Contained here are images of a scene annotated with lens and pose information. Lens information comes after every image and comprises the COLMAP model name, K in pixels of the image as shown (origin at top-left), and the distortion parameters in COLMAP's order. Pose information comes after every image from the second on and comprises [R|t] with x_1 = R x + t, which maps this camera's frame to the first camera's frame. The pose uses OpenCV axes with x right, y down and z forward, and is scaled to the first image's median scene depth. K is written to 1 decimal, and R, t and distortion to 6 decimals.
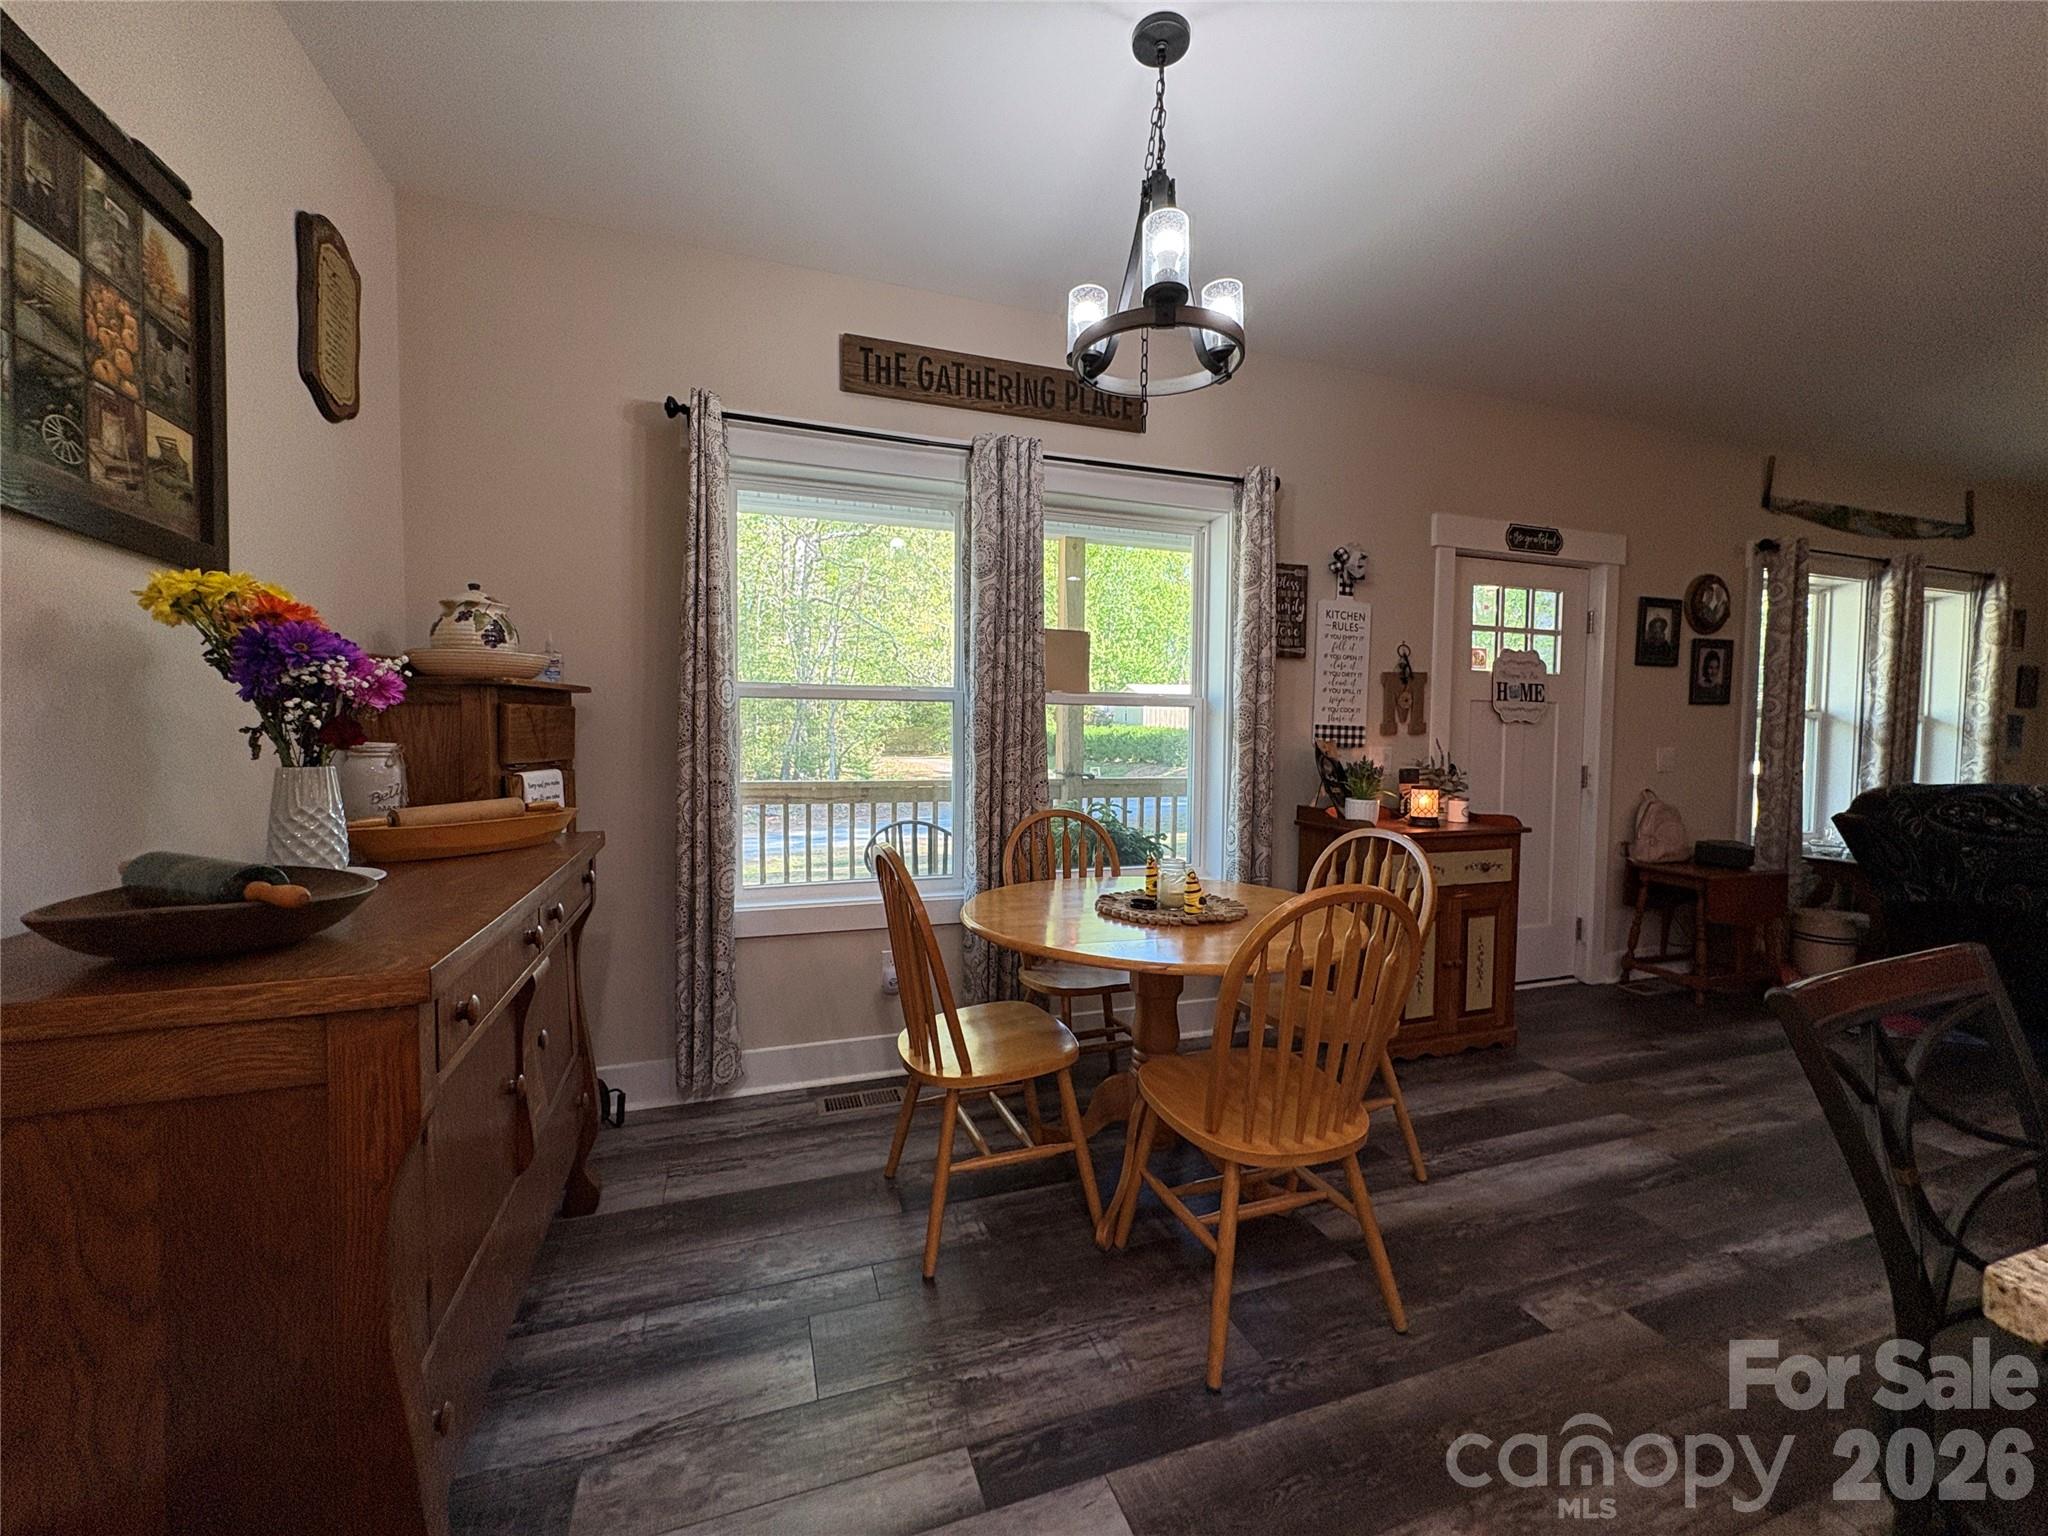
lens RADIAL K [[815.6, 0, 1025.7], [0, 815.6, 765.1], [0, 0, 1]] dist [0.001468, 0.000121]
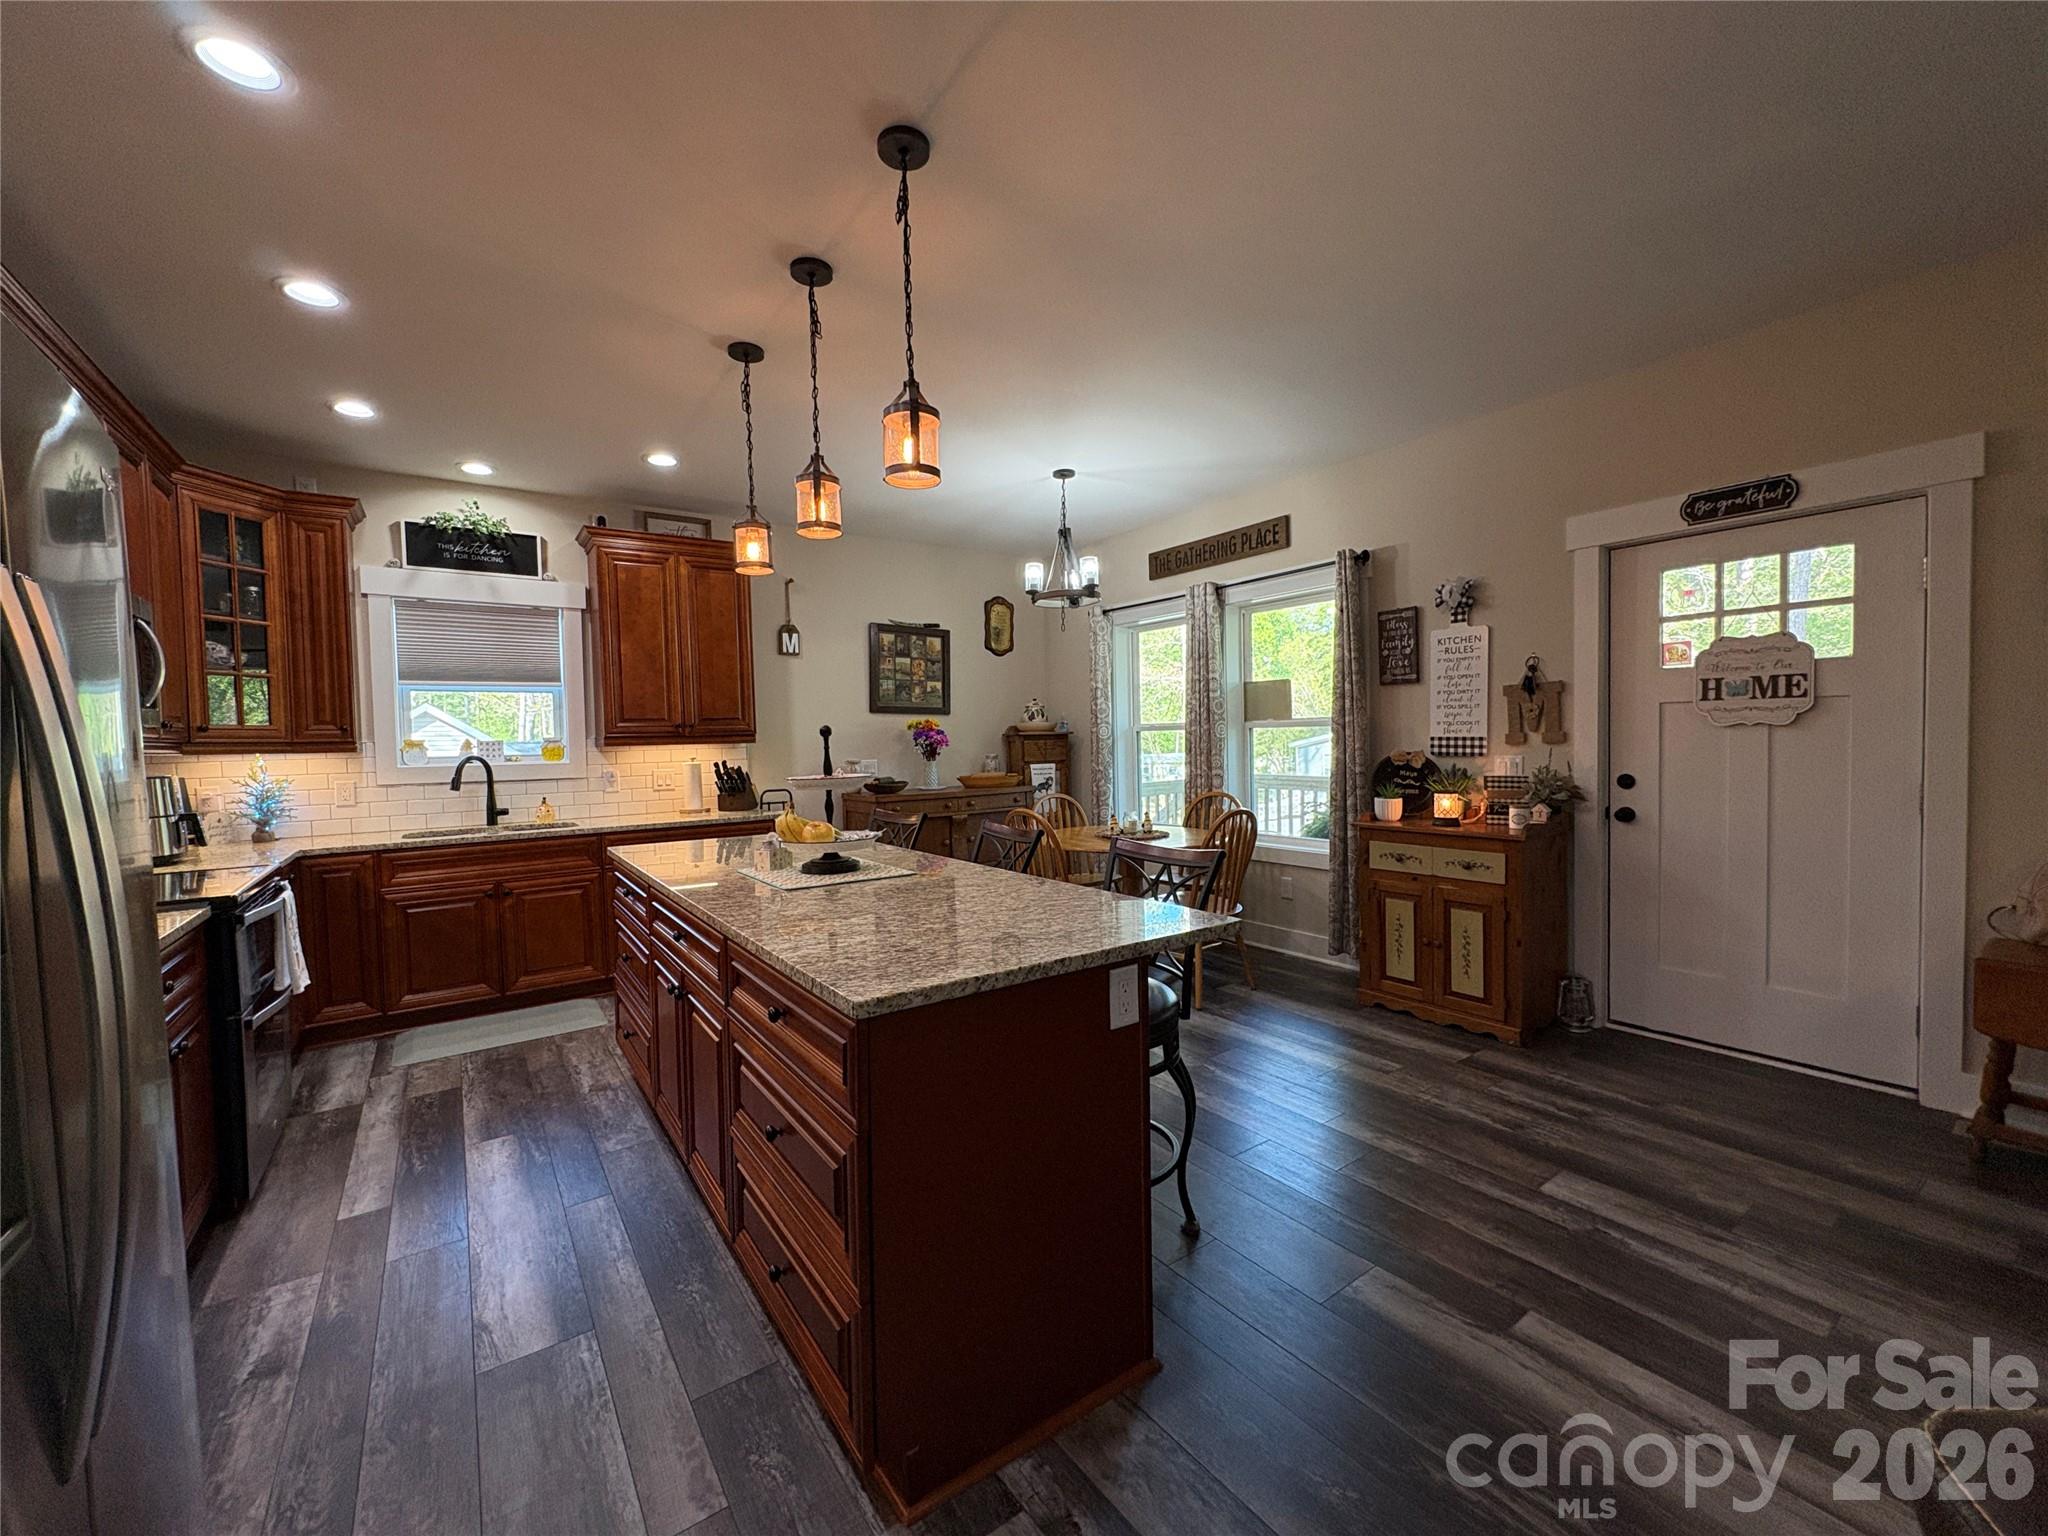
lens RADIAL K [[815.6, 0, 1025.7], [0, 815.6, 765.1], [0, 0, 1]] dist [0.001468, 0.000121]
pose [[0.280404, 0.016473, -0.959741, 1.330394], [-0.013462, 0.999822, 0.013228, -0.016256], [0.959788, 0.009211, 0.280576, 0.104181]]
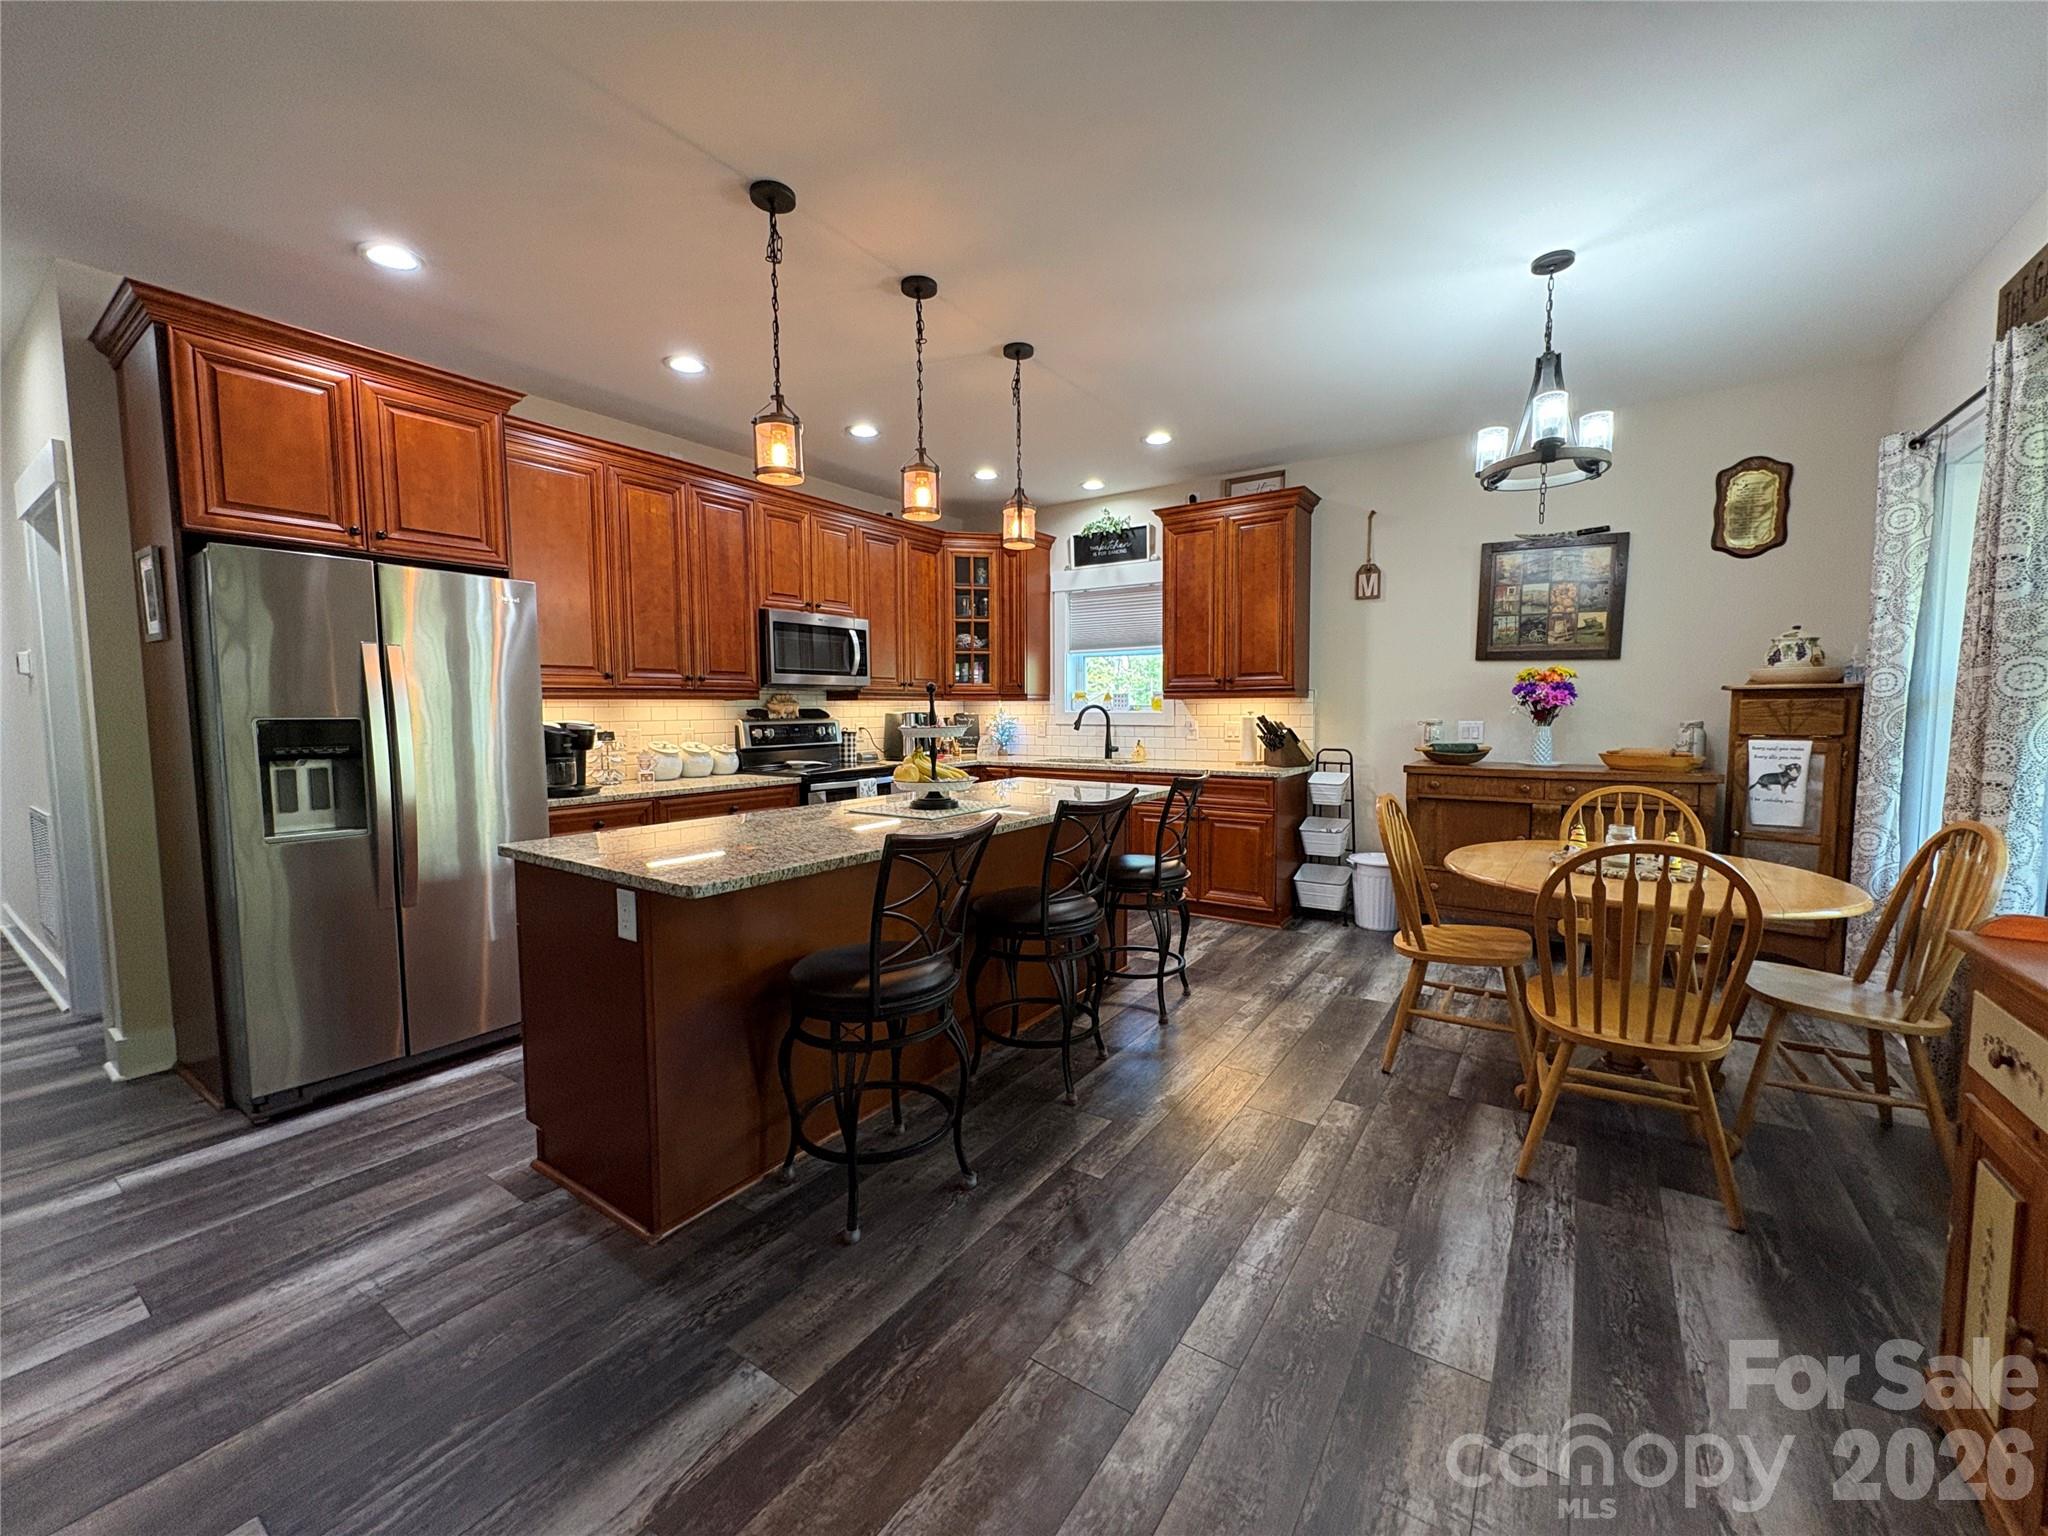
lens RADIAL K [[814.2, 0, 1021.1], [0, 814.2, 766.2], [0, 0, 1]] dist [-0.001431, -0.000324]
pose [[-0.806089, 0.038179, -0.590561, 0.996683], [-0.025825, 0.994697, 0.099557, -0.040308], [0.591230, 0.095504, -0.800828, 0.902128]]
